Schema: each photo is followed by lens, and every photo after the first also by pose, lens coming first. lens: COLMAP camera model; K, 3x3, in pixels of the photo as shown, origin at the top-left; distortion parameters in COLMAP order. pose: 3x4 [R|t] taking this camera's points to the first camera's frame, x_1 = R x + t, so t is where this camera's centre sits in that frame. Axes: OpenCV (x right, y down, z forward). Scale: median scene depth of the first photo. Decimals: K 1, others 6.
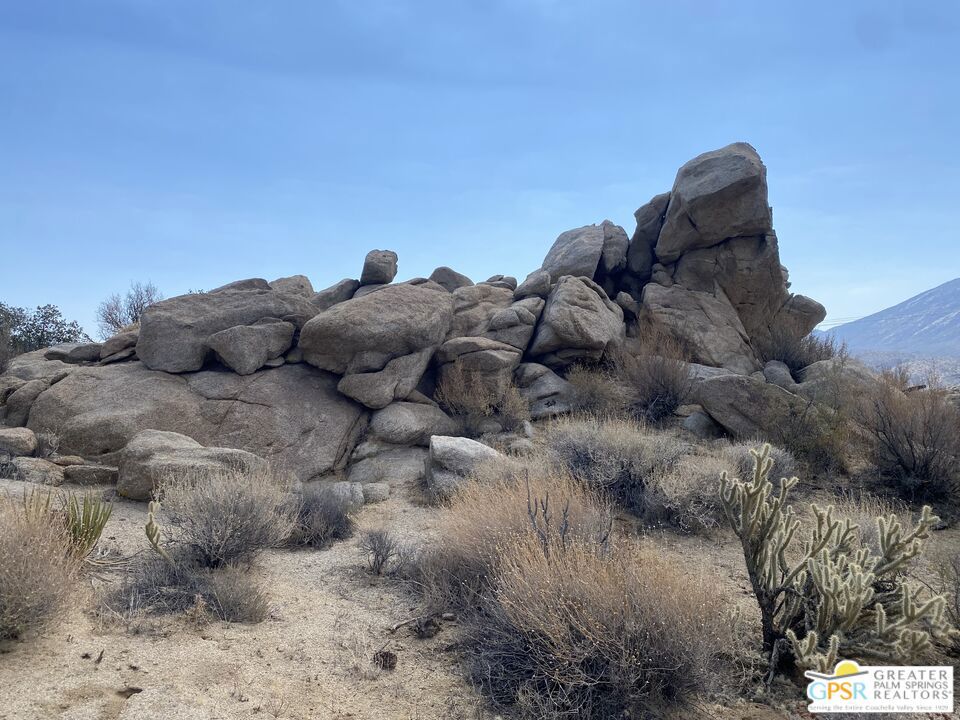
lens RADIAL K [[715.5, 0, 480.0], [0, 715.5, 360.0], [0, 0, 1]] dist [-0.000072, -0.004506]
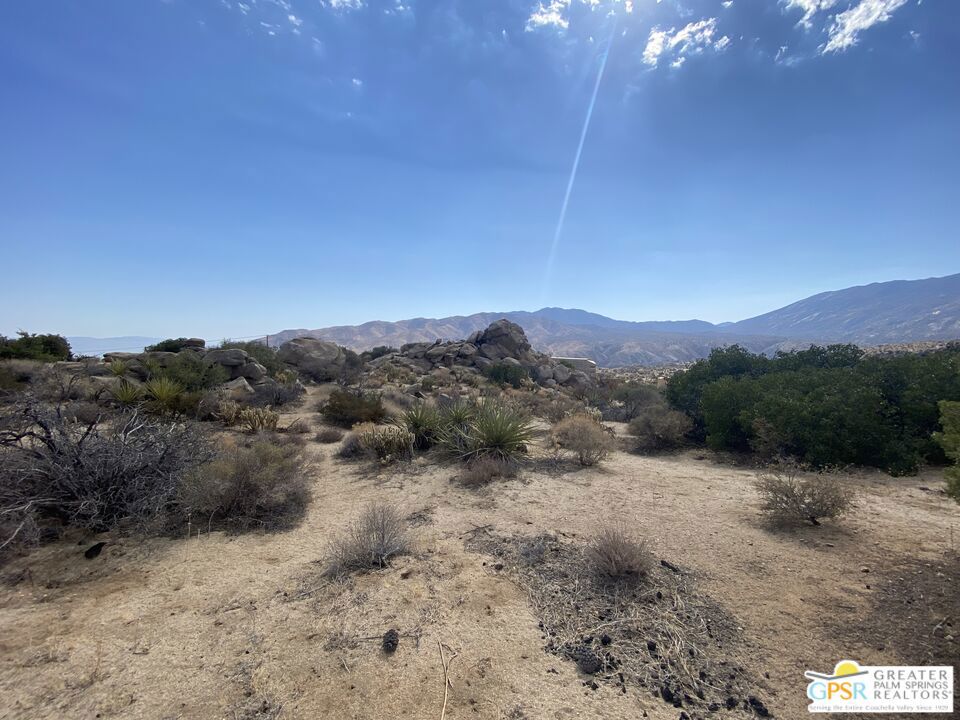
lens RADIAL K [[715.5, 0, 480.0], [0, 715.5, 360.0], [0, 0, 1]] dist [-0.000072, -0.004506]
pose [[0.970172, 0.035666, -0.239778, 1.708593], [-0.016414, 0.996513, 0.081813, -0.475407], [0.241860, -0.075437, 0.967374, -5.003283]]
